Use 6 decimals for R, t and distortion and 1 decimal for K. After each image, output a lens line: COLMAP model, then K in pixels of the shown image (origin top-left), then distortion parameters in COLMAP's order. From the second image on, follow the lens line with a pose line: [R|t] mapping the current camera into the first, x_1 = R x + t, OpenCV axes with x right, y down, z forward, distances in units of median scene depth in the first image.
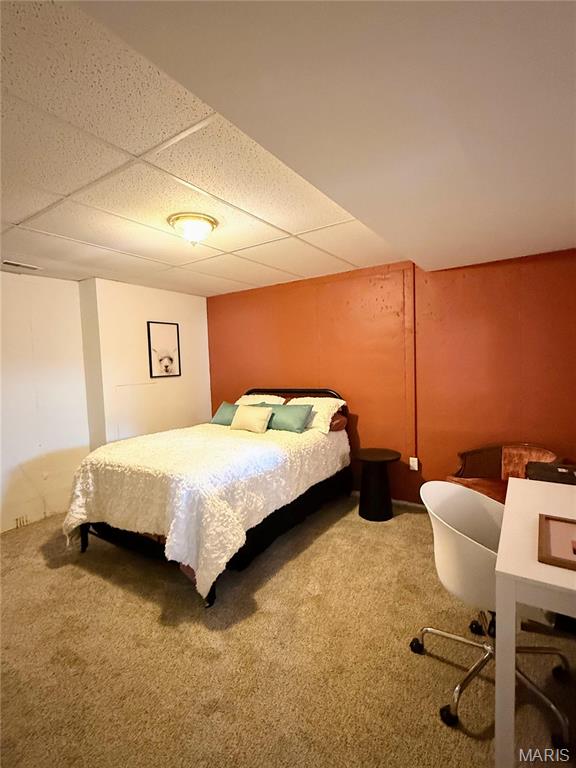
lens RADIAL K [[365.0, 0, 288.0], [0, 365.0, 384.0], [0, 0, 1]] dist [-0.003056, -0.000236]
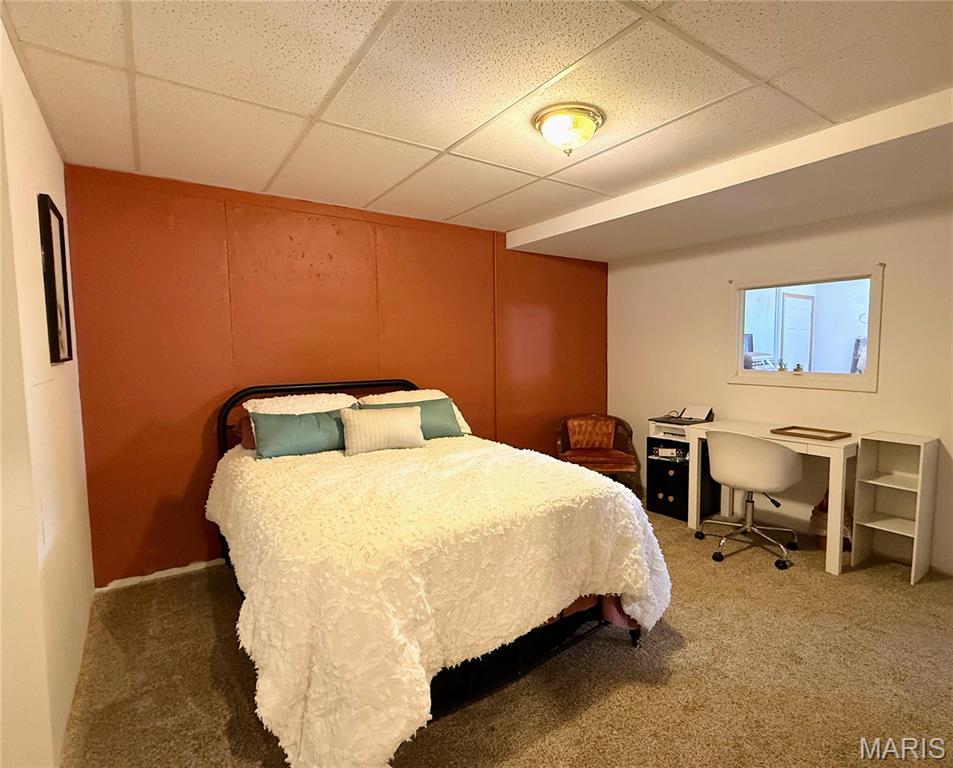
lens RADIAL K [[499.2, 0, 476.5], [0, 499.2, 384.0], [0, 0, 1]] dist [0.000312, 0.000058]
pose [[0.371798, -0.031747, 0.927771, -1.197040], [0.042154, 0.998962, 0.017290, 0.017833], [-0.927356, 0.032680, 0.372750, 0.816861]]
